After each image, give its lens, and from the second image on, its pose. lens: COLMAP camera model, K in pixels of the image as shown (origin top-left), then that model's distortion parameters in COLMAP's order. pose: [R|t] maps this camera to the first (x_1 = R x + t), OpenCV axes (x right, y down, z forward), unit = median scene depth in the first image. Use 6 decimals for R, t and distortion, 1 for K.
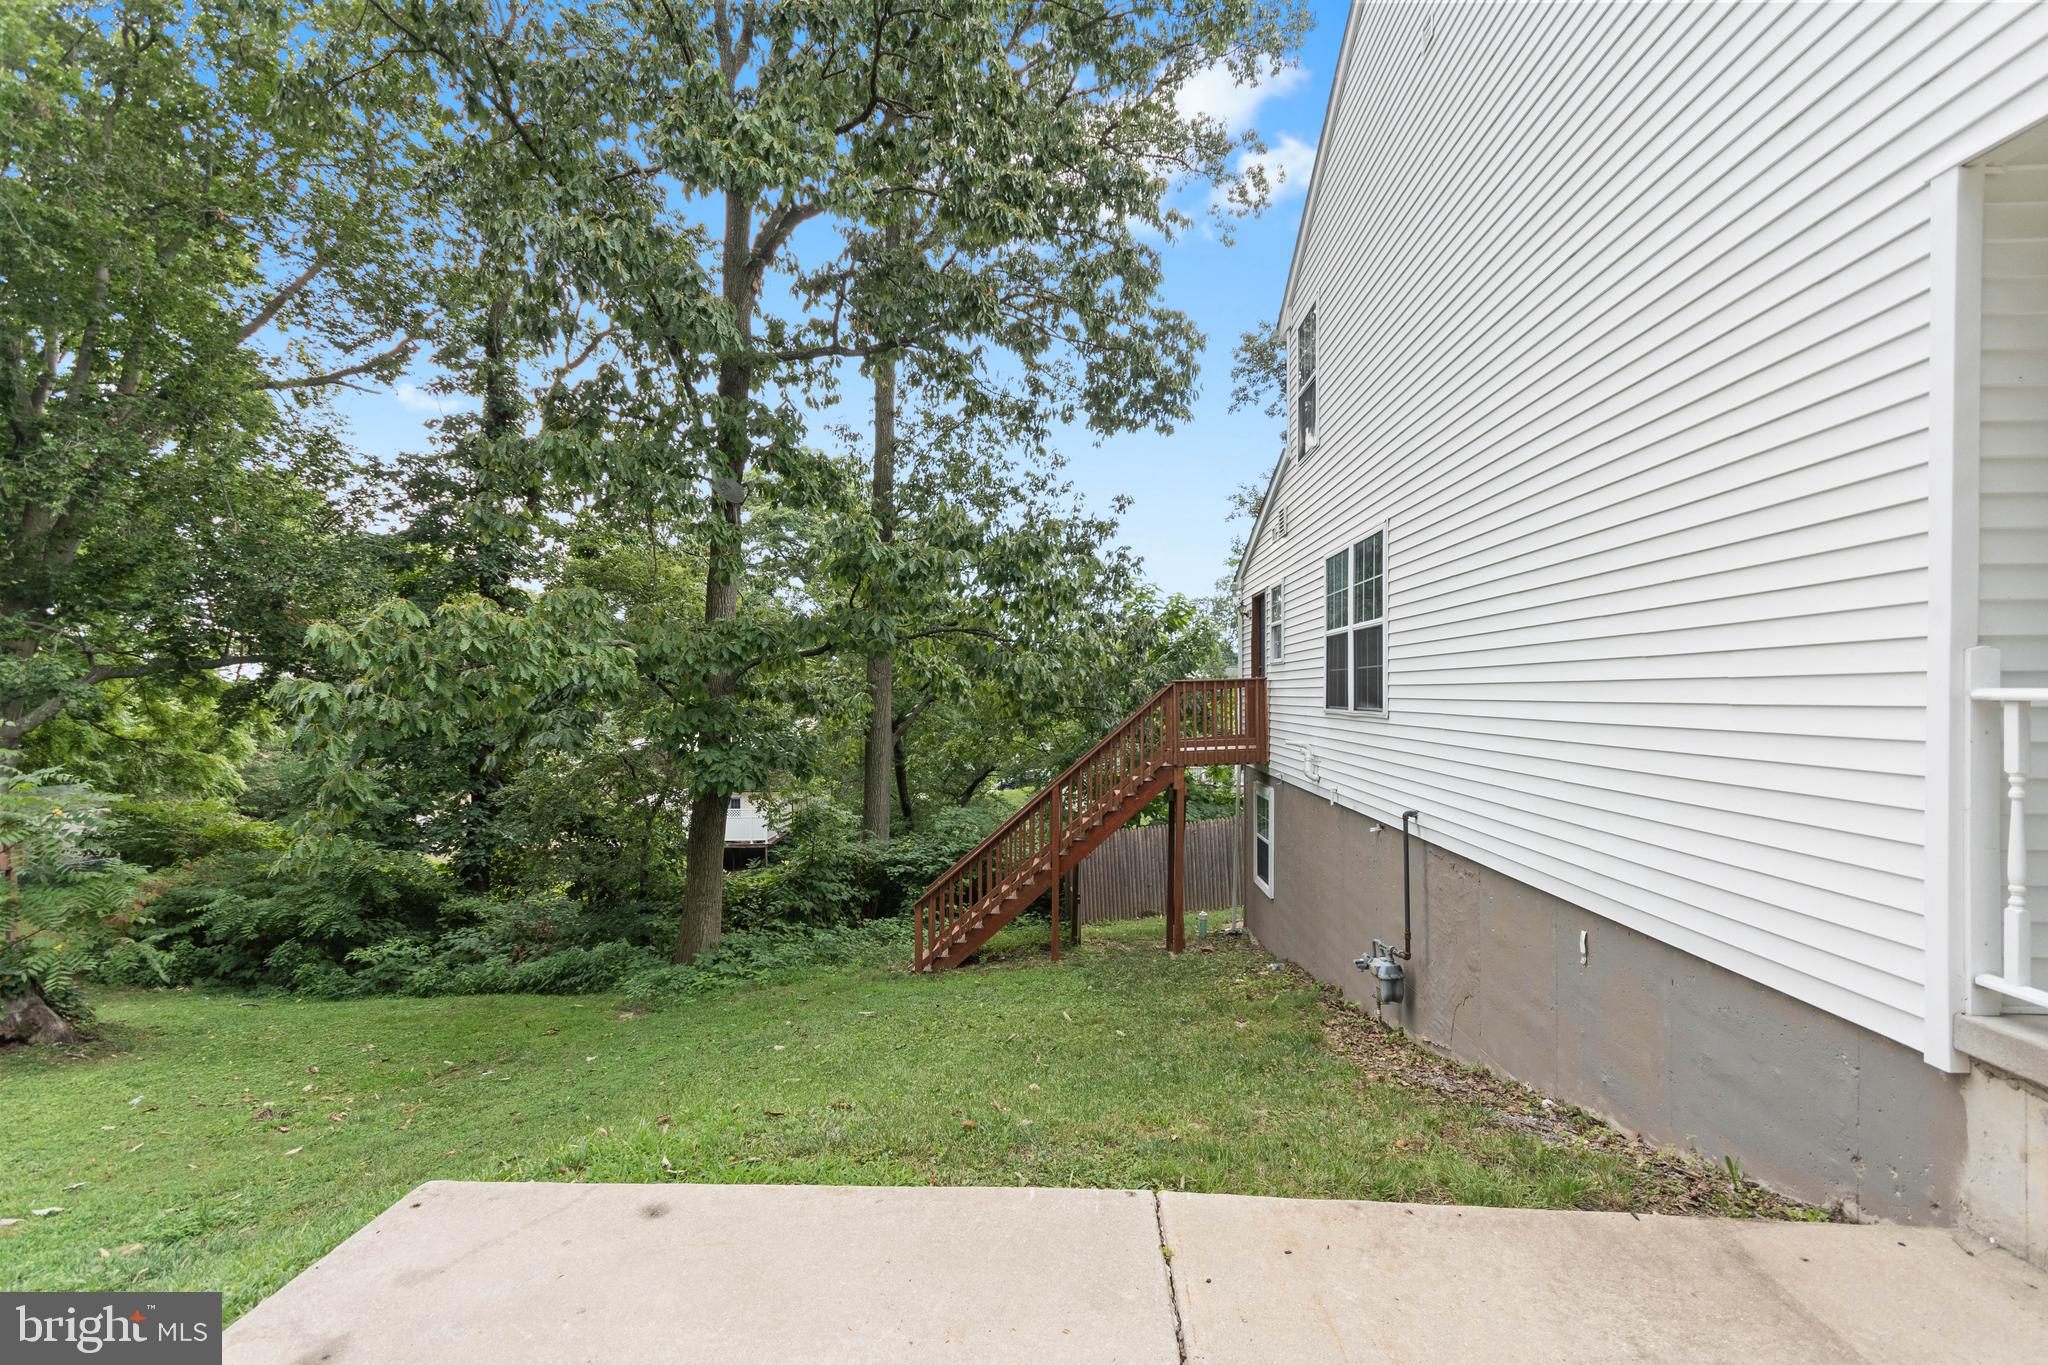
lens RADIAL K [[895.5, 0, 1032.0], [0, 895.5, 694.3], [0, 0, 1]] dist [-0.000986, 0.000251]
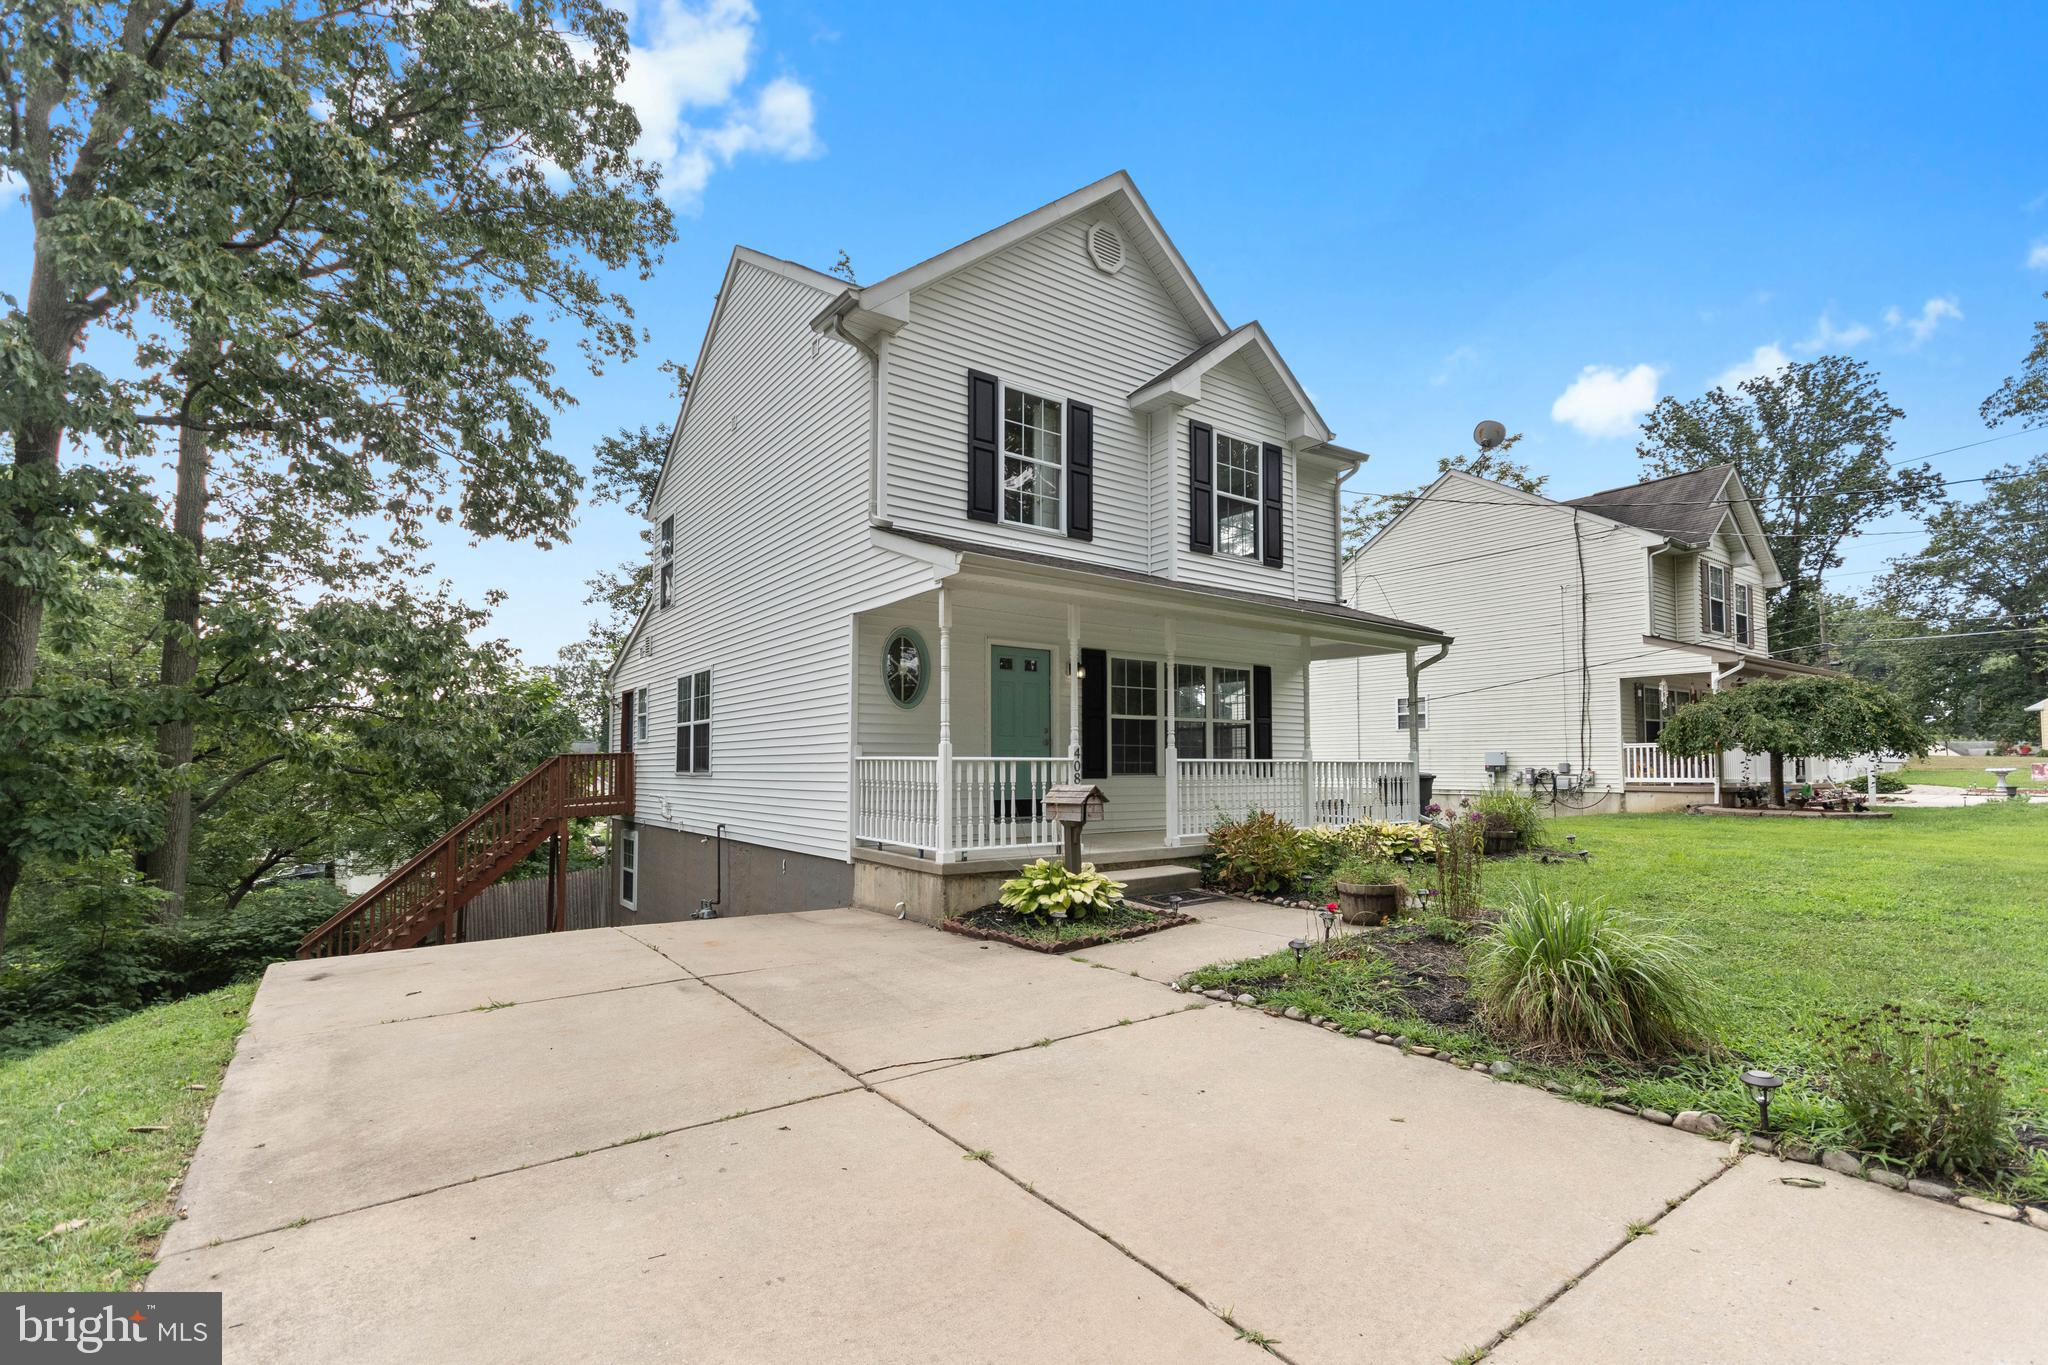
lens RADIAL K [[910.8, 0, 1028.9], [0, 910.8, 734.5], [0, 0, 1]] dist [0.010521, 0.000383]
pose [[0.776077, 0.025971, 0.630103, -0.111583], [0.000322, 0.999135, -0.041579, 0.008739], [-0.630638, 0.032472, 0.775397, -0.349617]]
